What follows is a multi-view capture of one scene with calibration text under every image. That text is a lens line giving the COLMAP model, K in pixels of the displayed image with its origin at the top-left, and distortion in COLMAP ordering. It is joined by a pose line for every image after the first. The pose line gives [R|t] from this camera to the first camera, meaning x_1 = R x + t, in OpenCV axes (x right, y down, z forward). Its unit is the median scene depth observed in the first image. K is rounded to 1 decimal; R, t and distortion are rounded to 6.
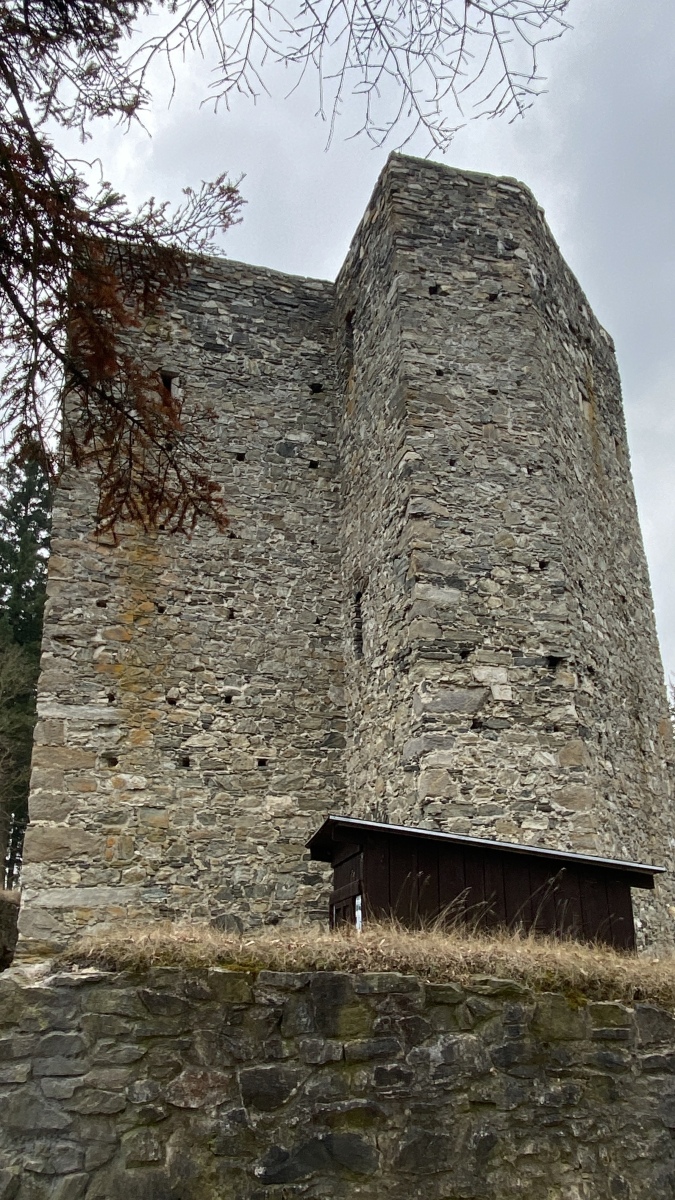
lens RADIAL K [[881.1, 0, 341.7], [0, 881.1, 598.4], [0, 0, 1]] dist [0.052663, 0.039474]
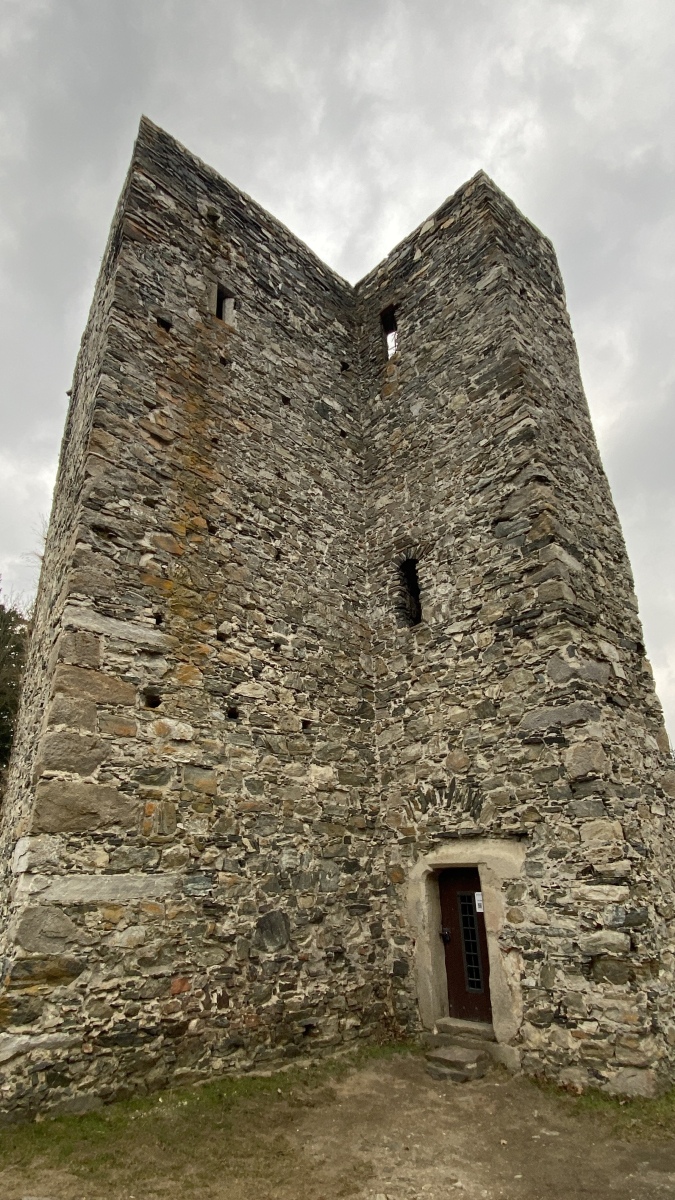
lens RADIAL K [[637.9, 0, 340.8], [0, 637.9, 593.4], [0, 0, 1]] dist [0.038821, -0.010123]
pose [[0.899663, 0.181418, 0.397106, -0.338629], [-0.141855, 0.981693, -0.127108, 0.137080], [-0.412896, 0.058023, 0.908928, 0.420709]]
